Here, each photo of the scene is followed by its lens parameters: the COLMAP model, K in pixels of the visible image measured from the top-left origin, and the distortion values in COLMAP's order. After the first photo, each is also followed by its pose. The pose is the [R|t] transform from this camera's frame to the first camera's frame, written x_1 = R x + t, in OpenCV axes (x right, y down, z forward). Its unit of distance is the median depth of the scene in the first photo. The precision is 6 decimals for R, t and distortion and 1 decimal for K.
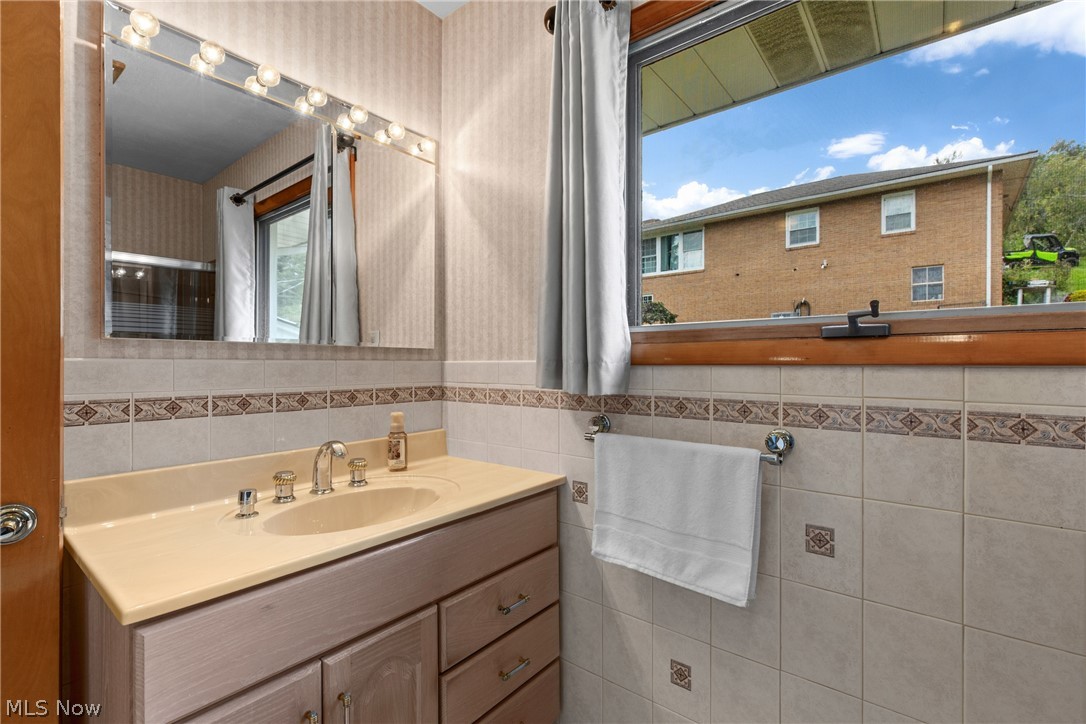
lens RADIAL K [[489.5, 0, 540.4], [0, 489.5, 365.7], [0, 0, 1]] dist [0.007515, 0.001035]
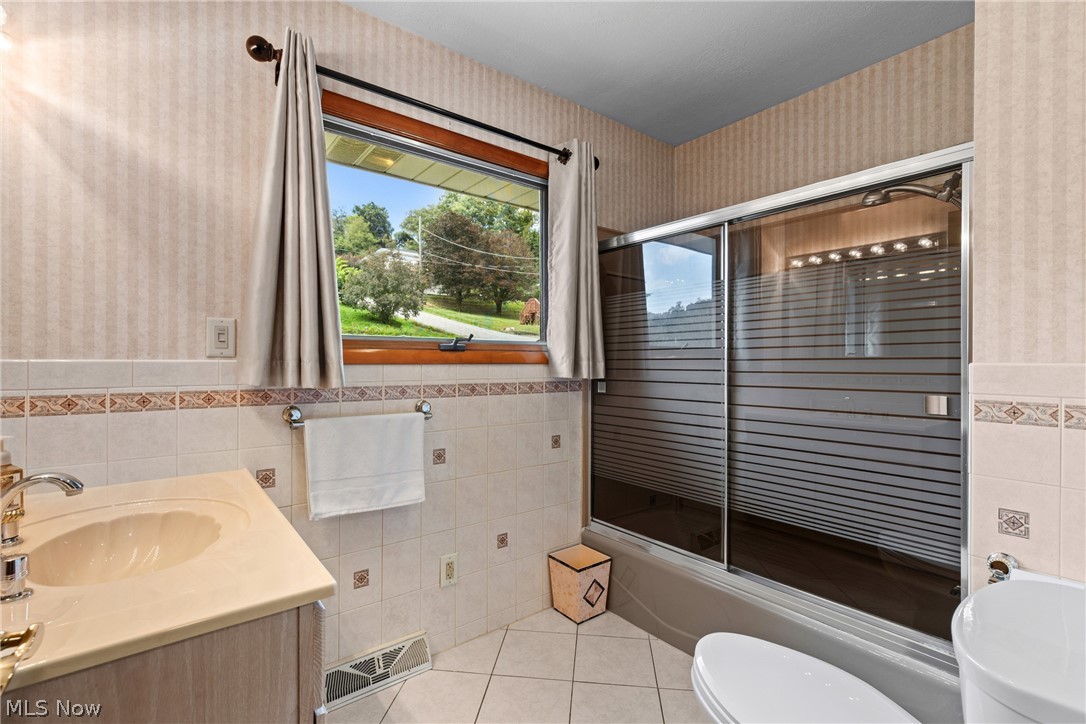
lens RADIAL K [[489.5, 0, 544.2], [0, 489.5, 360.9], [0, 0, 1]] dist [0.007515, 0.001035]
pose [[0.225874, -0.002301, 0.974154, -0.960236], [-0.001480, 0.999995, 0.002705, -0.014816], [-0.974155, -0.002053, 0.225869, 0.147022]]
